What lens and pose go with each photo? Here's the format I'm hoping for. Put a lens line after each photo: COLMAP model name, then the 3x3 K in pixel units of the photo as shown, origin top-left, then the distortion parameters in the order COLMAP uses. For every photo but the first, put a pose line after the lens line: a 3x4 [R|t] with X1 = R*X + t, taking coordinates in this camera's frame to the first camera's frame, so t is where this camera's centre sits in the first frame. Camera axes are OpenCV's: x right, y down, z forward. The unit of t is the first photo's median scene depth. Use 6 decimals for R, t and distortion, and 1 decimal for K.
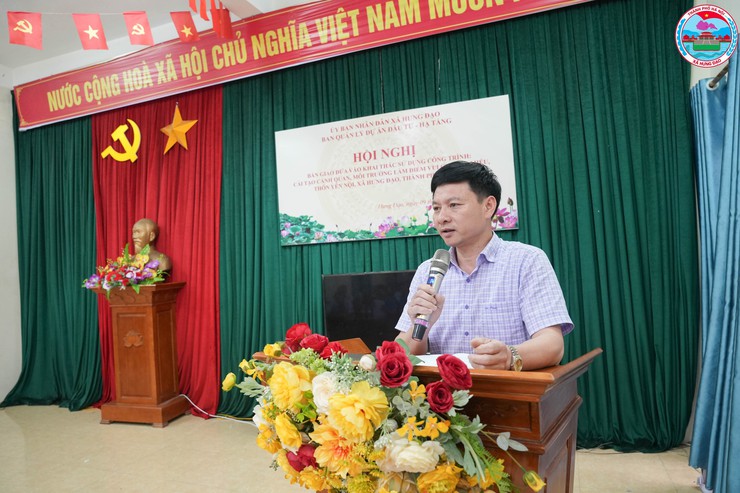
lens RADIAL K [[501.3, 0, 372.1], [0, 501.3, 245.7], [0, 0, 1]] dist [-0.144294, 0.115772]
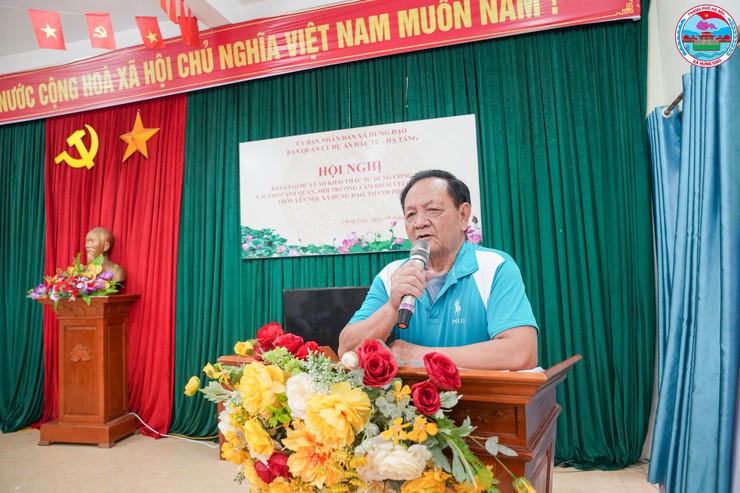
lens RADIAL K [[499.5, 0, 370.0], [0, 499.5, 246.5], [0, 0, 1]] dist [-0.145131, 0.116527]
pose [[0.996457, 0.026094, 0.079957, -0.011302], [-0.022598, 0.998761, -0.044329, 0.013954], [-0.081015, 0.042365, 0.995812, 0.014990]]
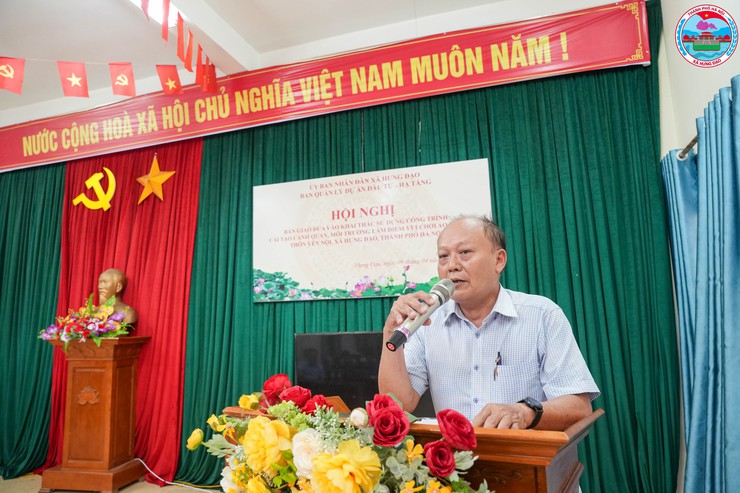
lens RADIAL K [[499.5, 0, 370.0], [0, 499.5, 246.5], [0, 0, 1]] dist [-0.145131, 0.116527]
pose [[0.998034, 0.036267, 0.051109, -0.009958], [-0.029445, 0.991282, -0.128424, 0.010392], [-0.055321, 0.126667, 0.990402, 0.022407]]
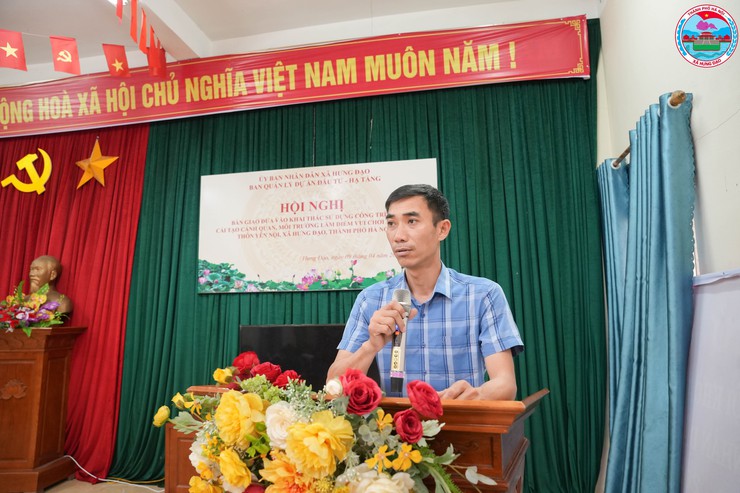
lens RADIAL K [[499.5, 0, 370.0], [0, 499.5, 246.5], [0, 0, 1]] dist [-0.145131, 0.116527]
pose [[0.983125, 0.067185, 0.170152, -0.025969], [-0.045233, 0.990514, -0.129757, 0.020155], [-0.177256, 0.119871, 0.976837, 0.013163]]
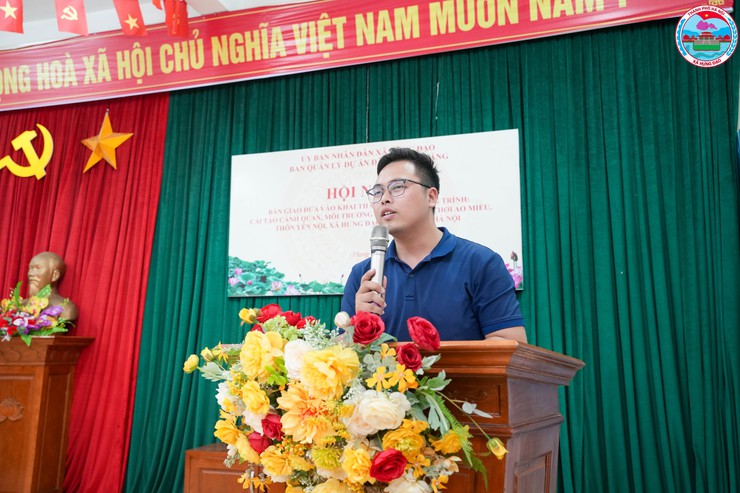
lens RADIAL K [[682.7, 0, 369.6], [0, 682.7, 248.5], [0, 0, 1]] dist [-0.033380, 0.161937]
pose [[0.996807, 0.070394, 0.037697, -0.003711], [-0.064664, 0.988576, -0.136149, 0.061609], [-0.046850, 0.133277, 0.989971, -0.101013]]
